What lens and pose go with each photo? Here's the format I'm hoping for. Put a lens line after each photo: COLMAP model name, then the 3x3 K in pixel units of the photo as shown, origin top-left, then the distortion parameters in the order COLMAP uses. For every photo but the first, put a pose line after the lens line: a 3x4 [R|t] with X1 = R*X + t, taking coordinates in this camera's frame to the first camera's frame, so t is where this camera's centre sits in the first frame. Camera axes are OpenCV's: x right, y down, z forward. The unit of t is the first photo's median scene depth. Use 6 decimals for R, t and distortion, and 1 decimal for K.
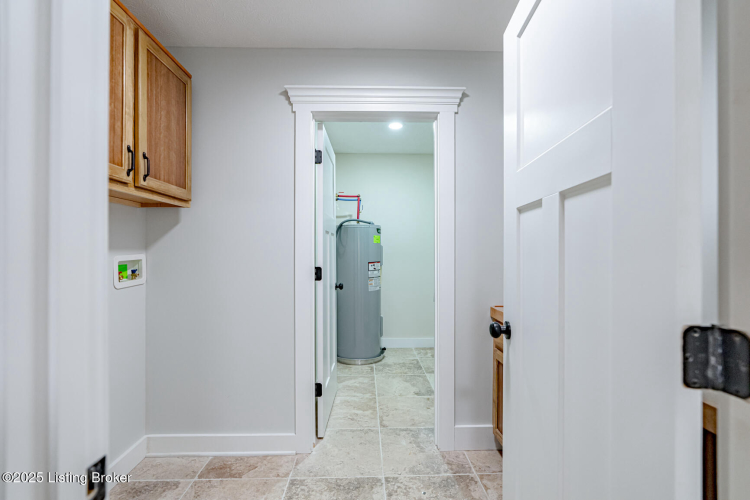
lens RADIAL K [[345.4, 0, 373.9], [0, 345.4, 252.4], [0, 0, 1]] dist [-0.001375, 0.000590]
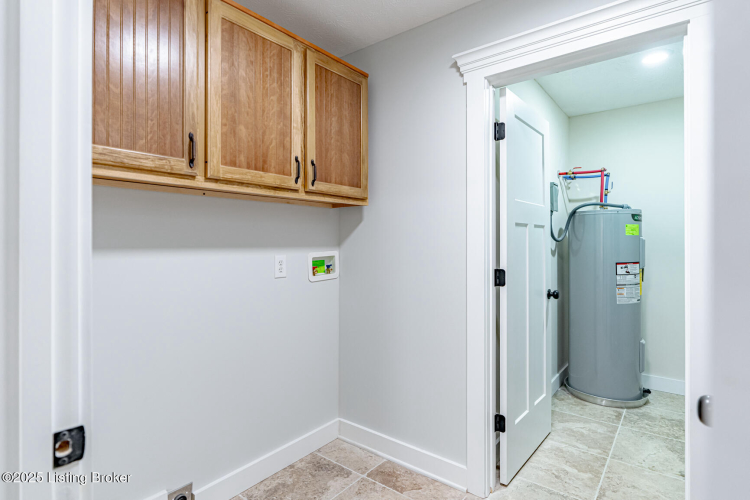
lens RADIAL K [[391.0, 0, 373.9], [0, 391.0, 243.9], [0, 0, 1]] dist [-0.000521, 0.000590]
pose [[0.766599, 0.002573, -0.642121, 0.214254], [-0.001774, 0.999997, 0.001889, -0.019361], [0.642123, -0.000309, 0.766601, 0.132873]]
